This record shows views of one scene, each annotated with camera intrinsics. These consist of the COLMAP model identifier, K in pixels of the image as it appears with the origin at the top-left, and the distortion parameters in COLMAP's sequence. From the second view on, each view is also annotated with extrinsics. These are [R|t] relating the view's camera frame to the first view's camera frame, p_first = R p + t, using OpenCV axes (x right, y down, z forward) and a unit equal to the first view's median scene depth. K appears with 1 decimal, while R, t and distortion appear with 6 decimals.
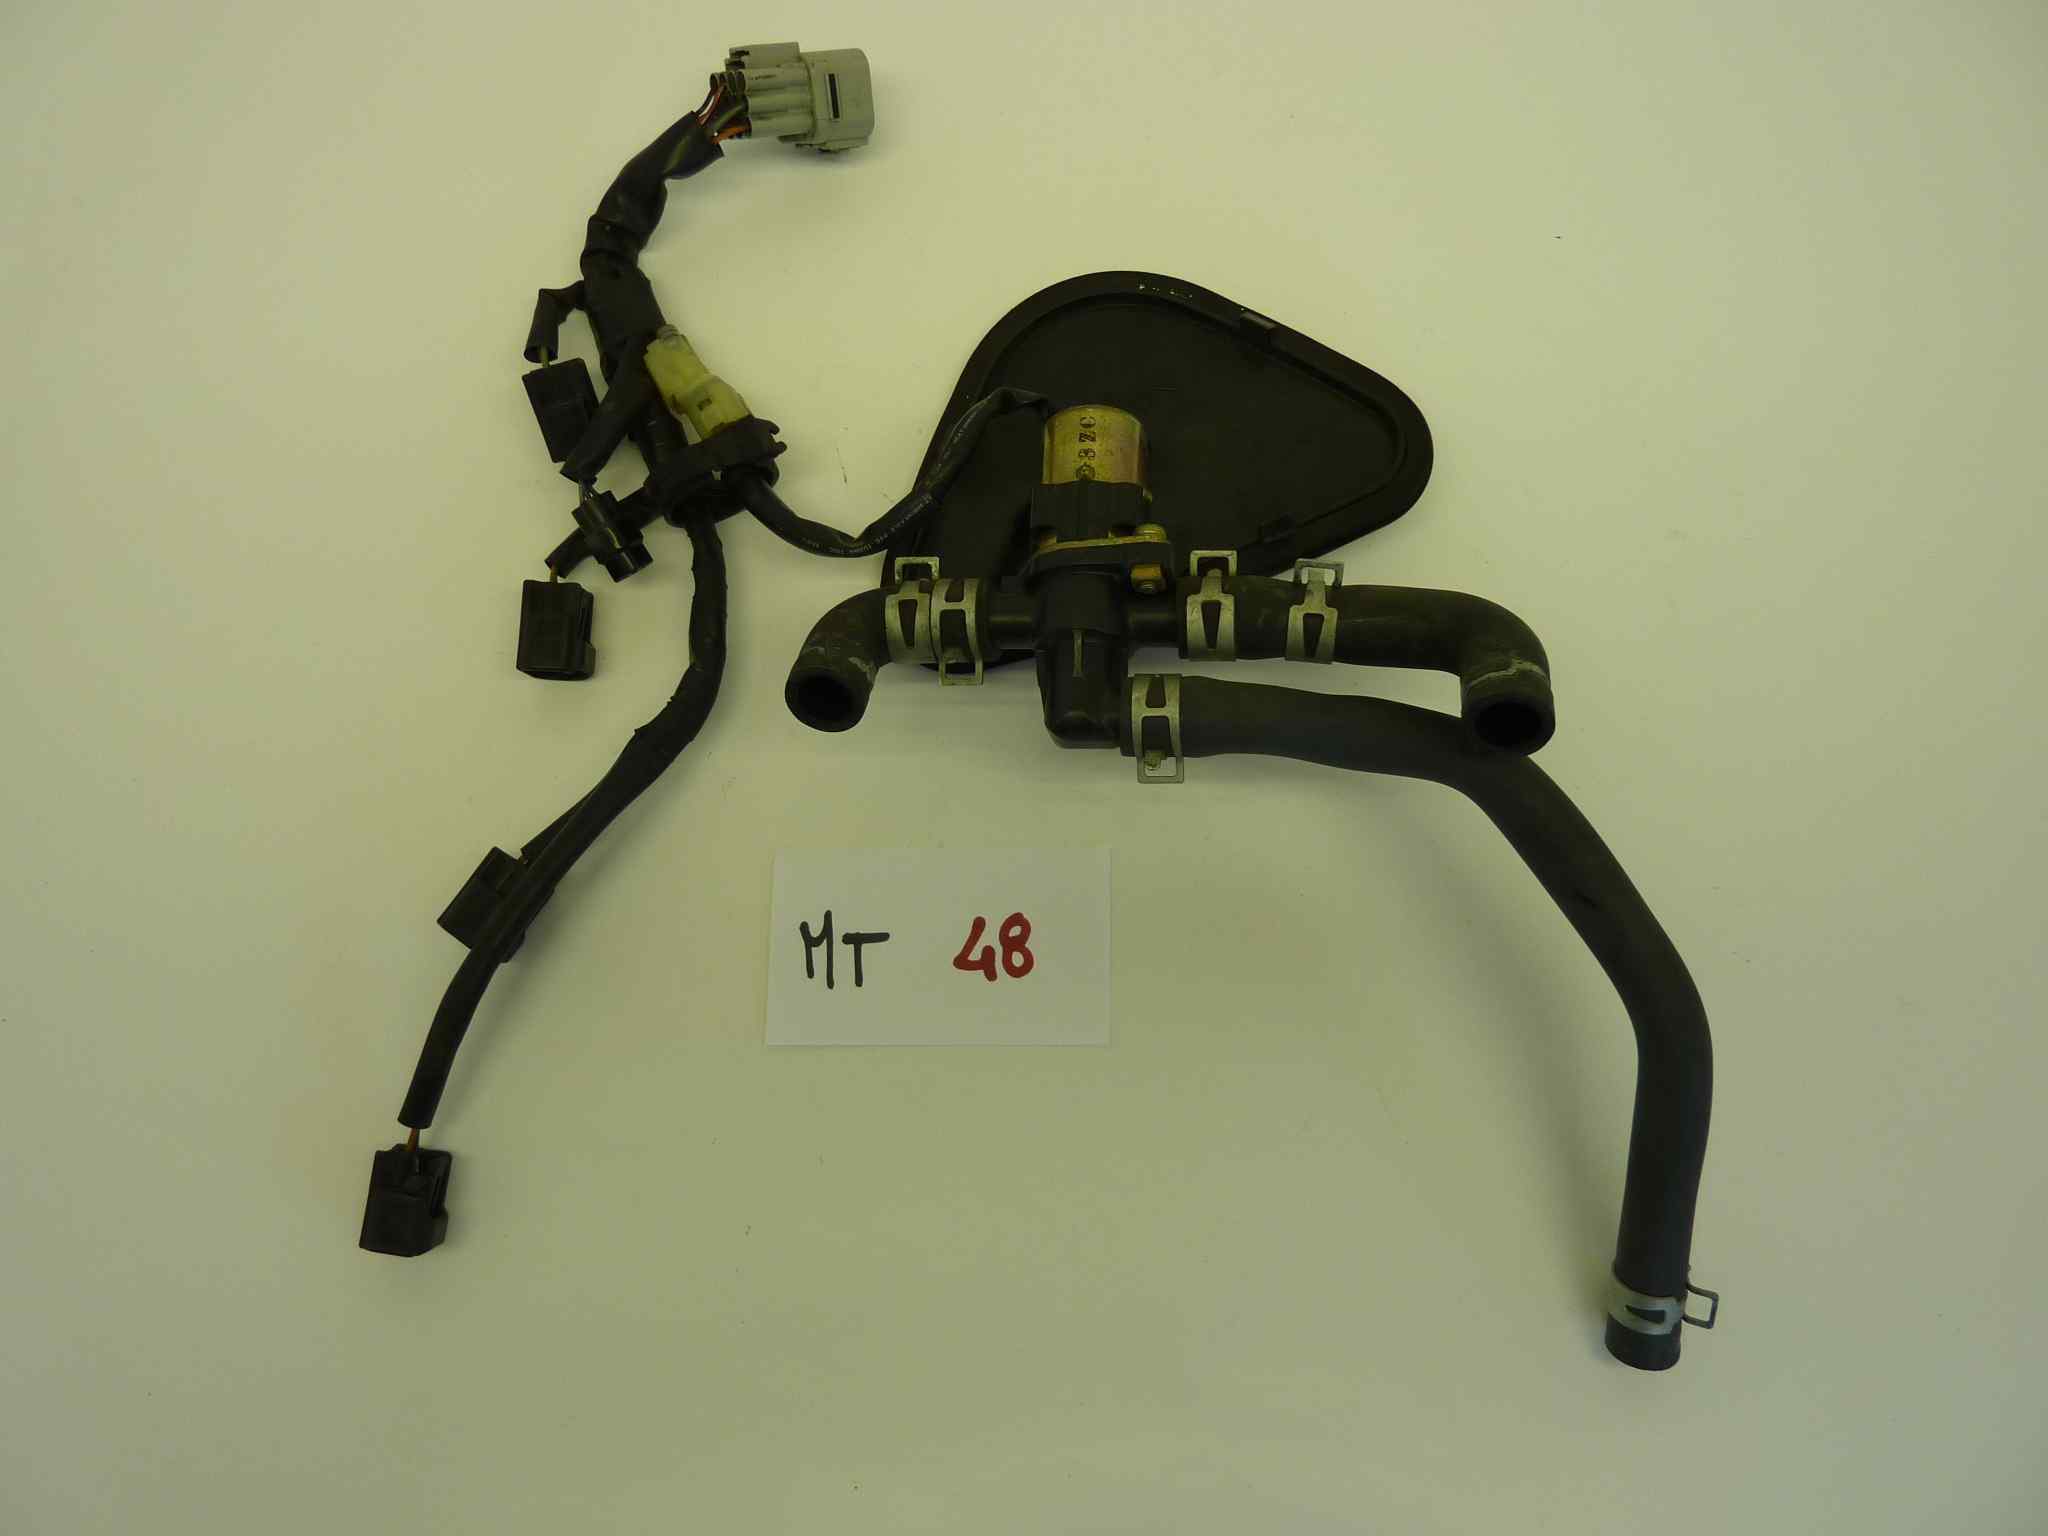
lens RADIAL K [[1813.1, 0, 1024.0], [0, 1813.1, 768.0], [0, 0, 1]] dist [0.013042, 0.001247]
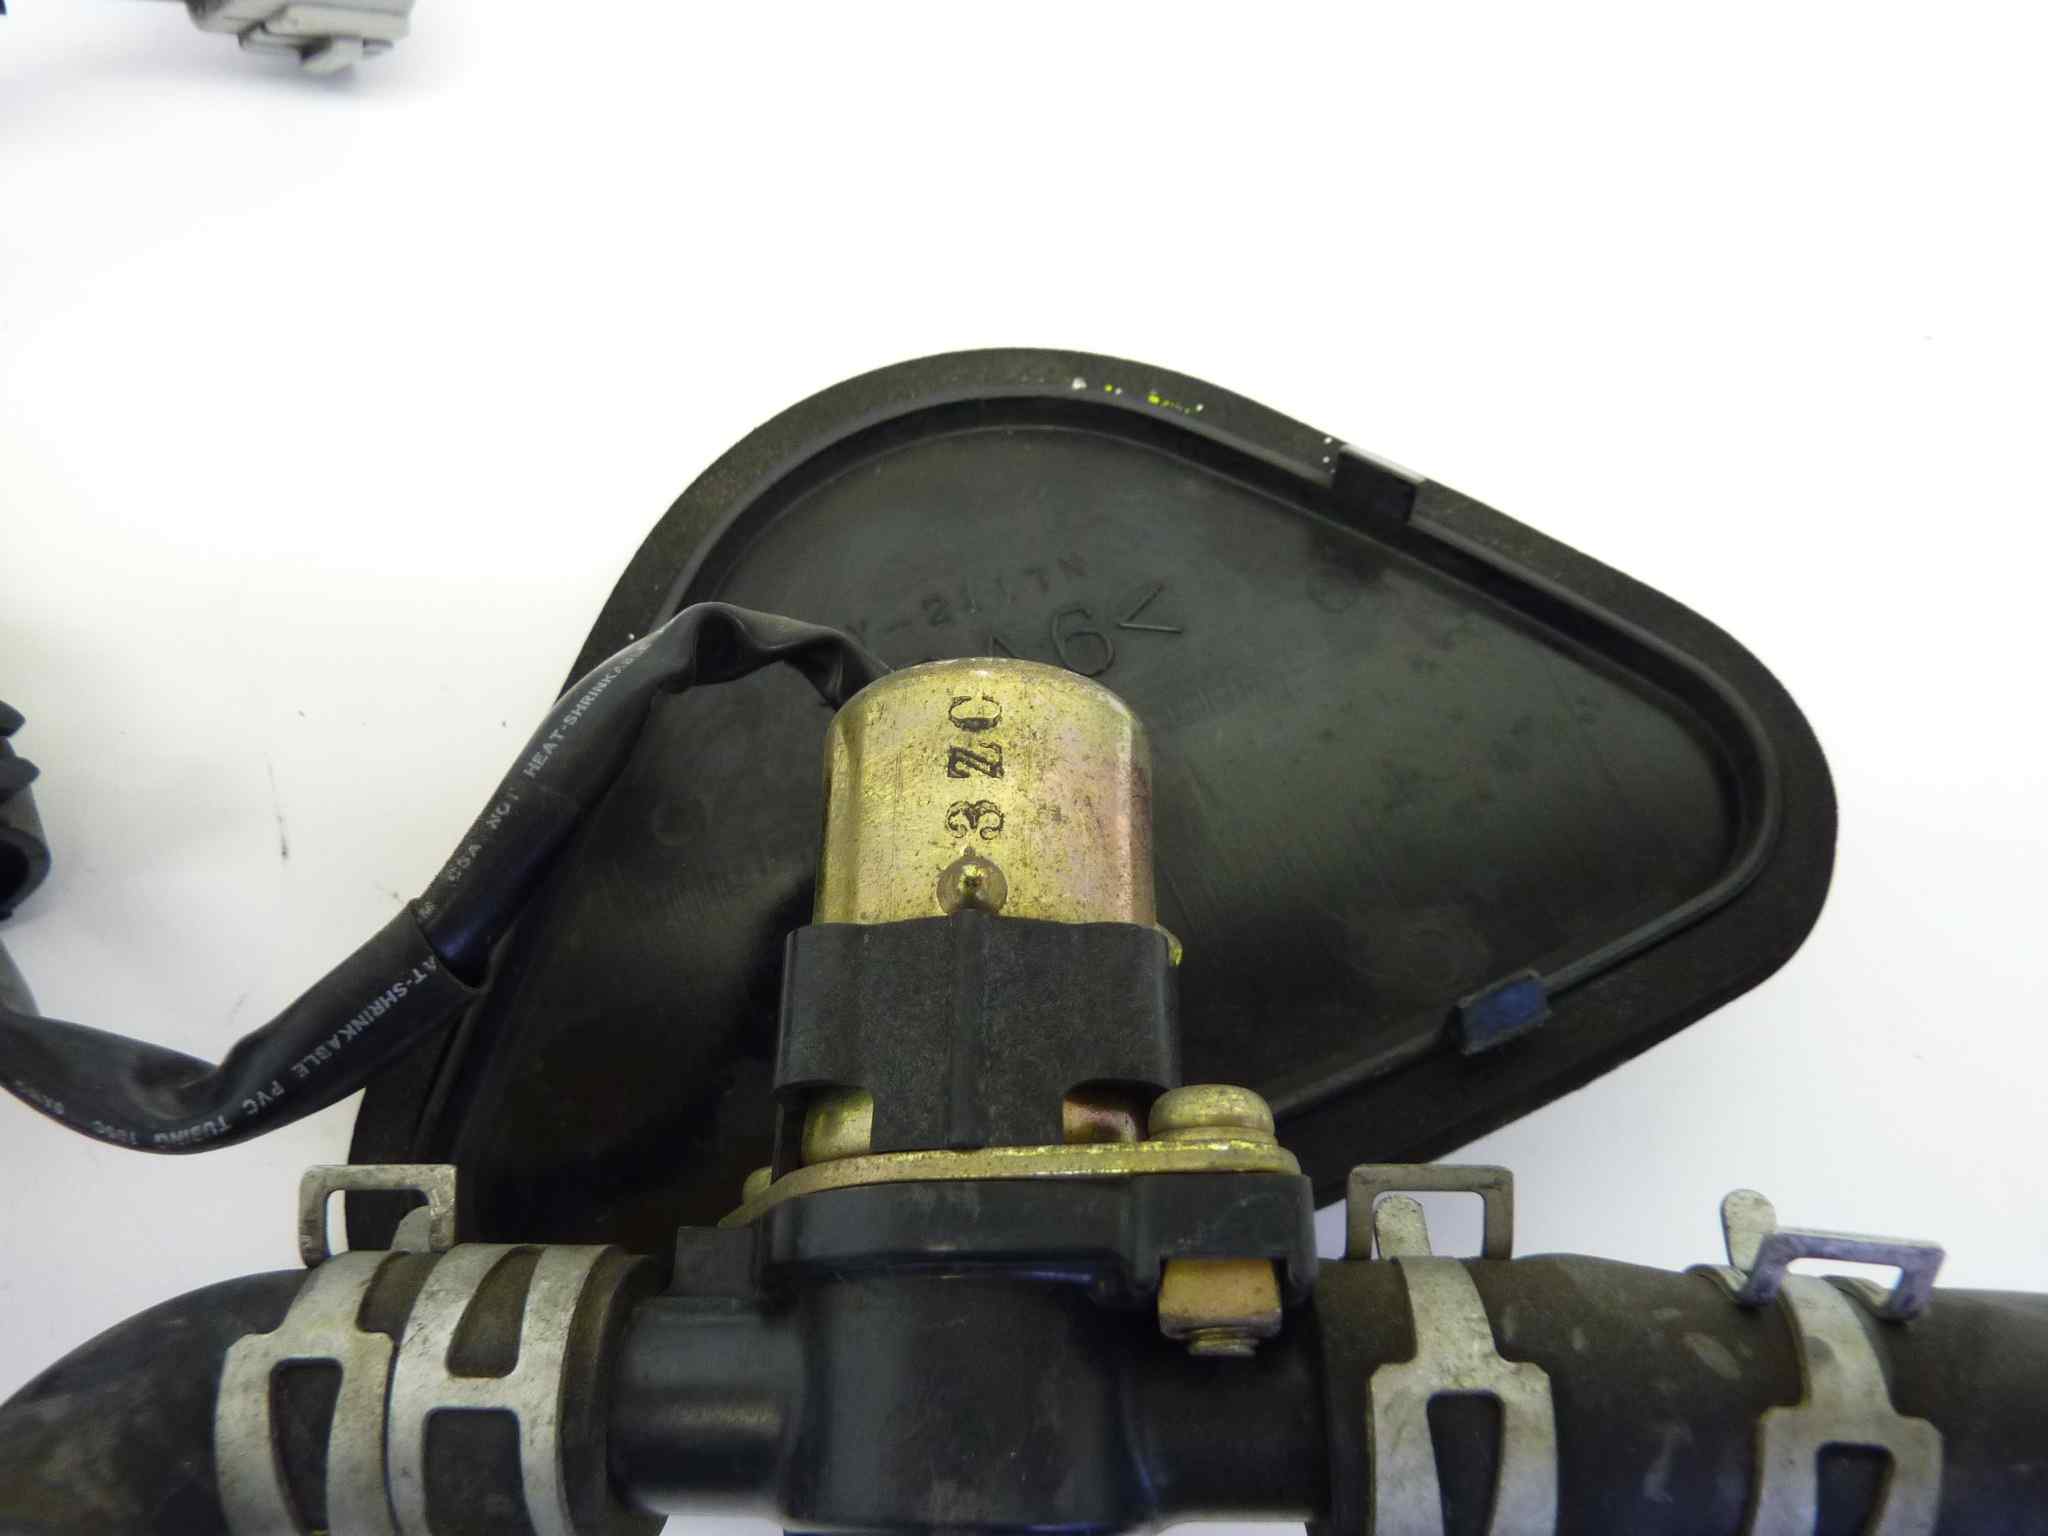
lens RADIAL K [[1813.1, 0, 1024.0], [0, 1813.1, 768.0], [0, 0, 1]] dist [0.013042, 0.001247]
pose [[0.994212, 0.009339, 0.107033, 0.011043], [0.006767, 0.988794, -0.149131, -0.137116], [-0.107227, 0.148992, 0.983008, 0.707392]]
